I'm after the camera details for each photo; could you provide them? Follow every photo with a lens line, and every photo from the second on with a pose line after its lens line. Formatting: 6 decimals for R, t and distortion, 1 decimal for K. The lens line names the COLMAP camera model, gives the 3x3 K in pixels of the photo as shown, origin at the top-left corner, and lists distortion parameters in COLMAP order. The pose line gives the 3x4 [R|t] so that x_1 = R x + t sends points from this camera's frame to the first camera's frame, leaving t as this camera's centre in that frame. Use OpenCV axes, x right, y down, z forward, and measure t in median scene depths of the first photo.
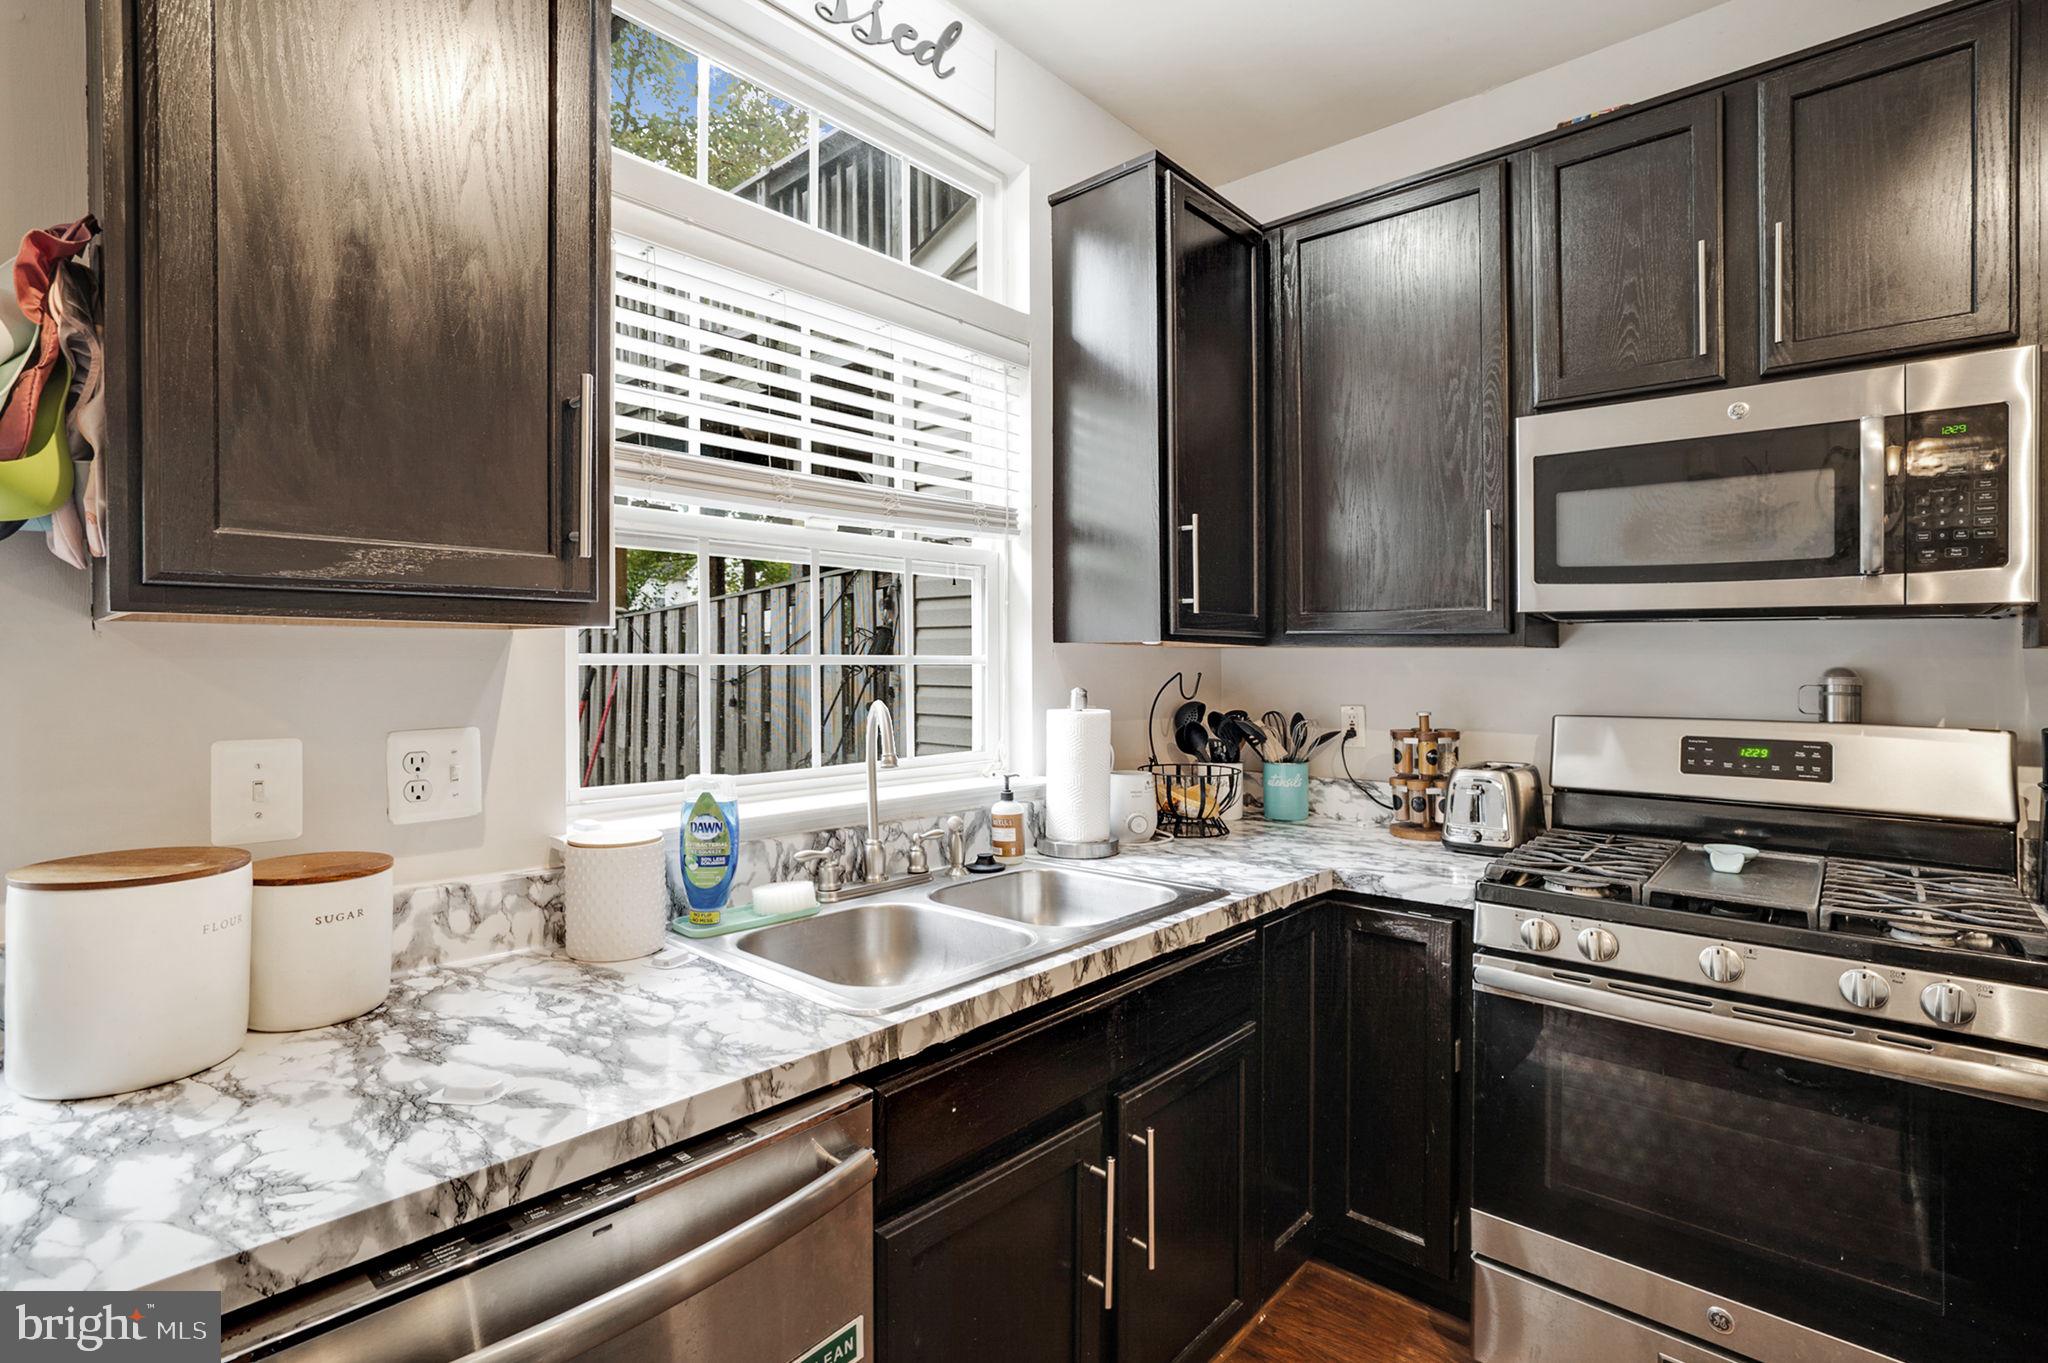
lens RADIAL K [[960.1, 0, 1015.7], [0, 960.1, 666.6], [0, 0, 1]] dist [-0.059484, 0.021447]
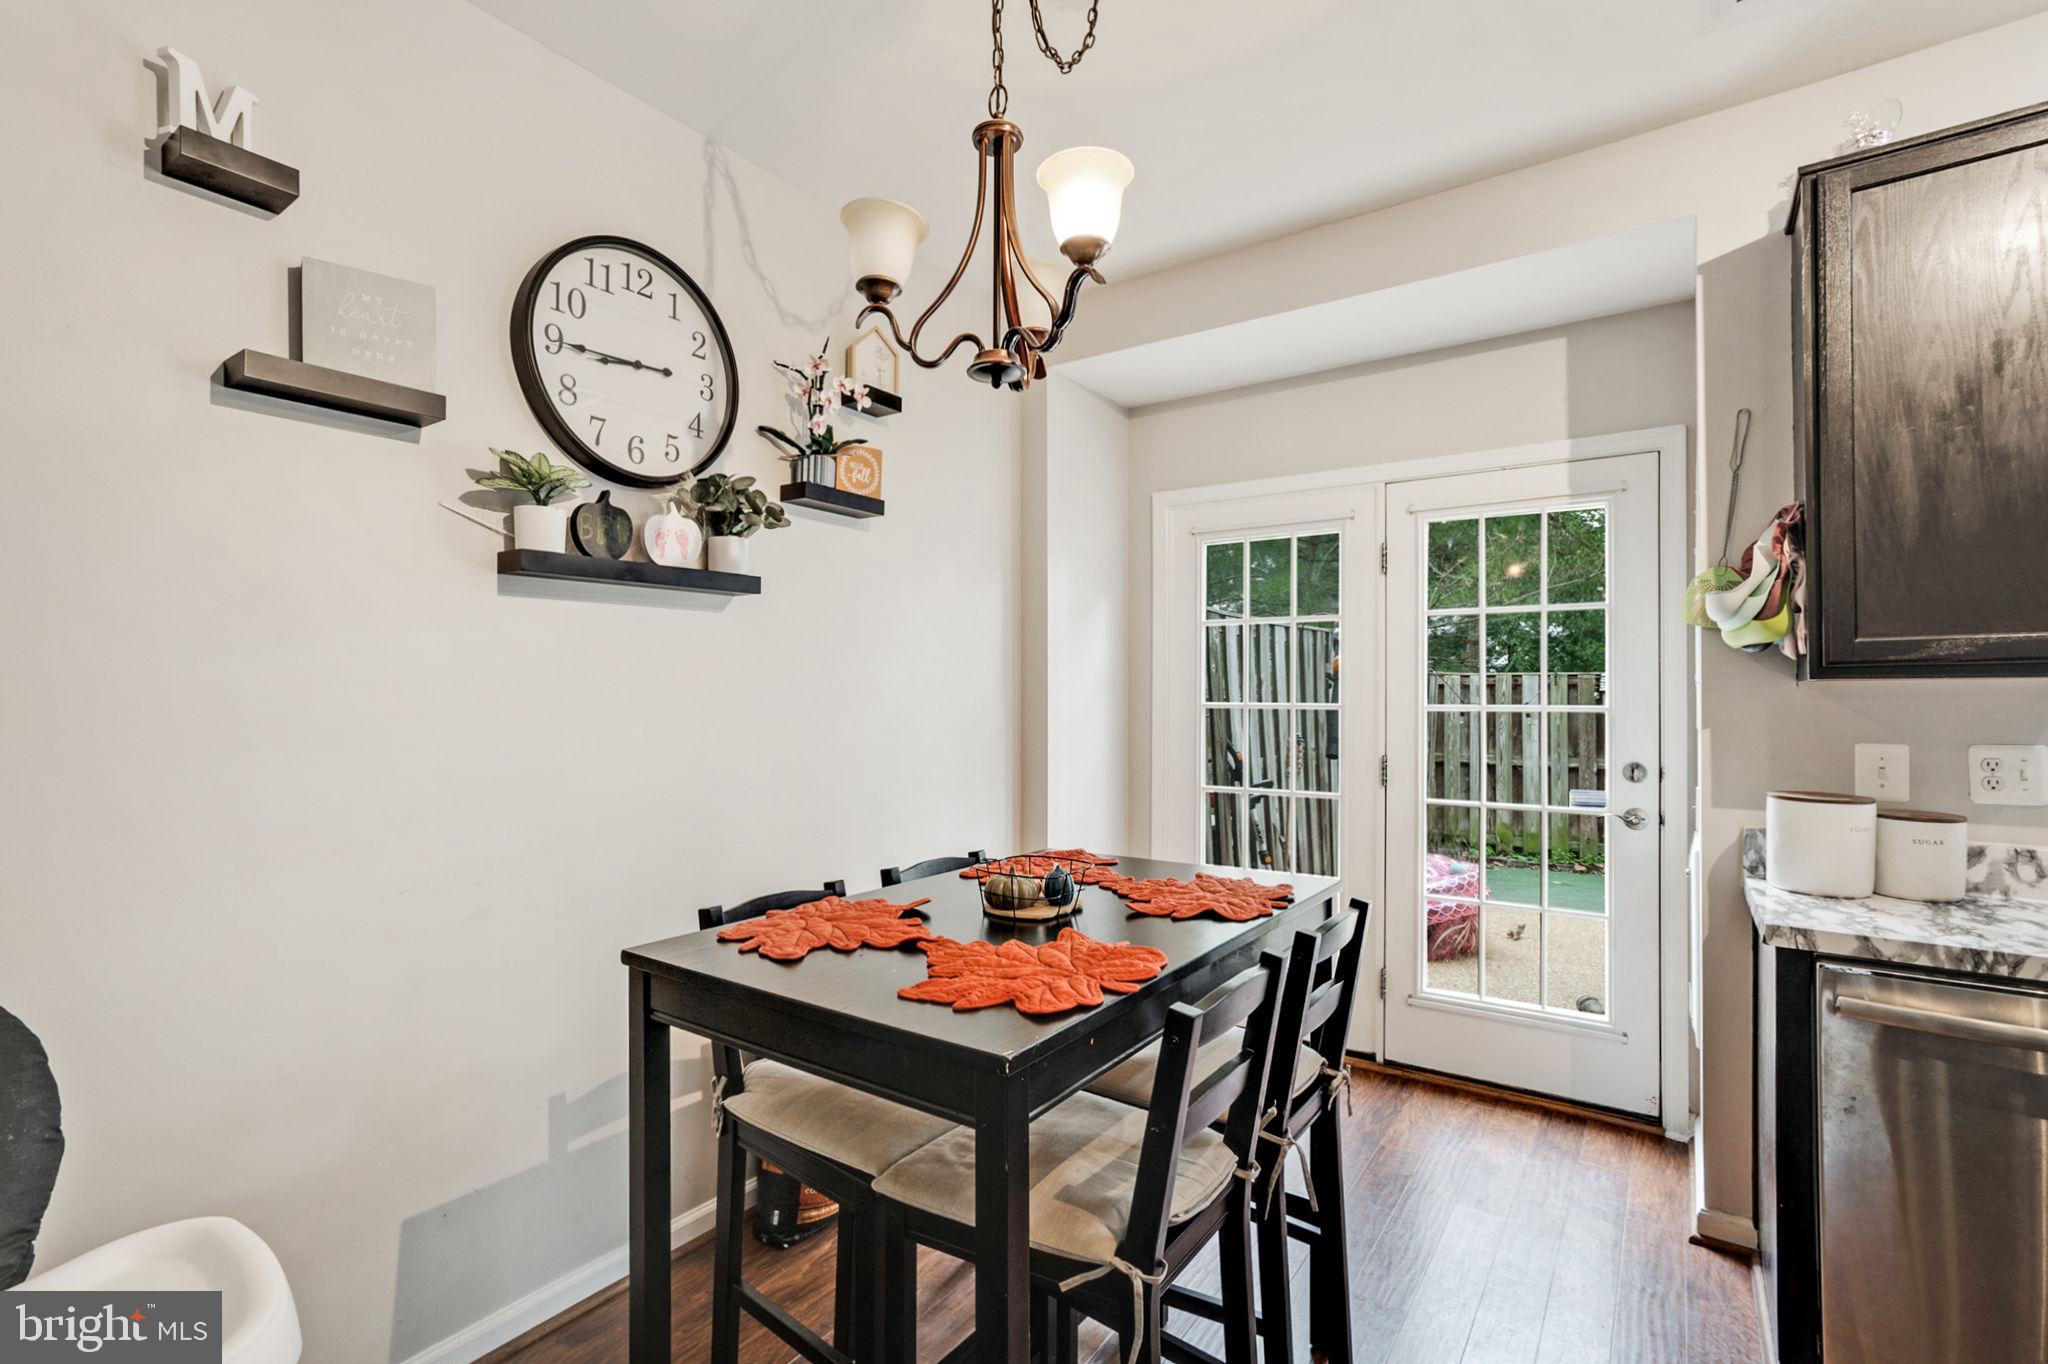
lens RADIAL K [[943.4, 0, 1026.7], [0, 943.4, 692.7], [0, 0, 1]] dist [-0.056657, 0.023094]
pose [[0.120363, -0.008427, -0.992694, 0.594167], [-0.003710, 0.999953, -0.008938, -0.000207], [0.992723, 0.004759, 0.120326, -0.686283]]
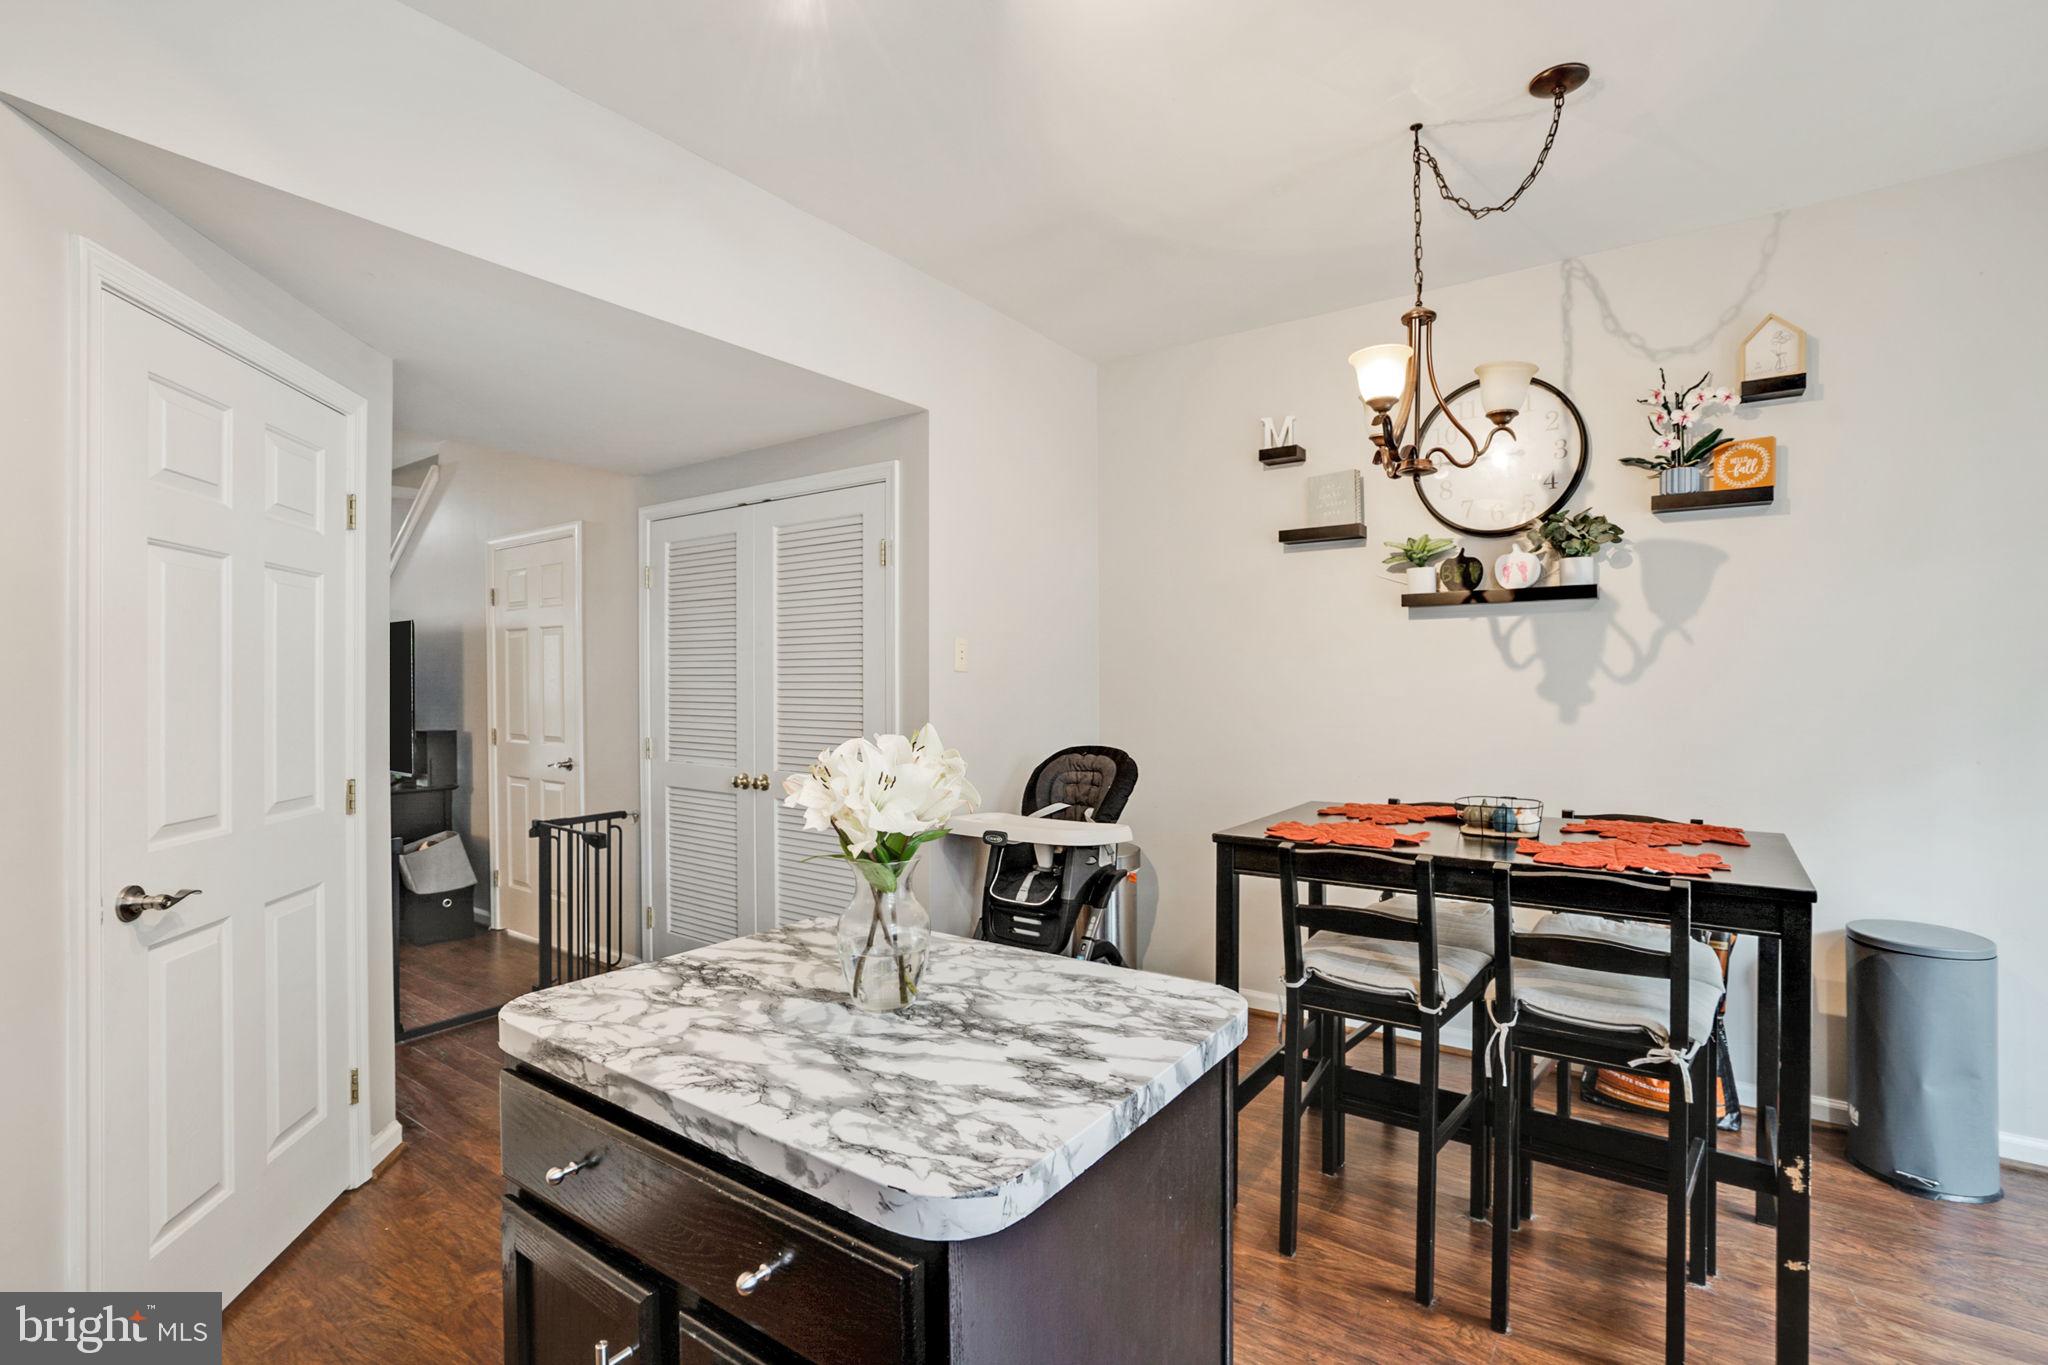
lens RADIAL K [[943.4, 0, 1026.7], [0, 943.4, 693.2], [0, 0, 1]] dist [-0.056657, 0.023094]
pose [[-0.992056, 0.001579, -0.125790, 0.447699], [-0.001122, 0.999770, 0.021394, -0.014455], [0.125795, 0.021365, -0.991826, 0.897408]]
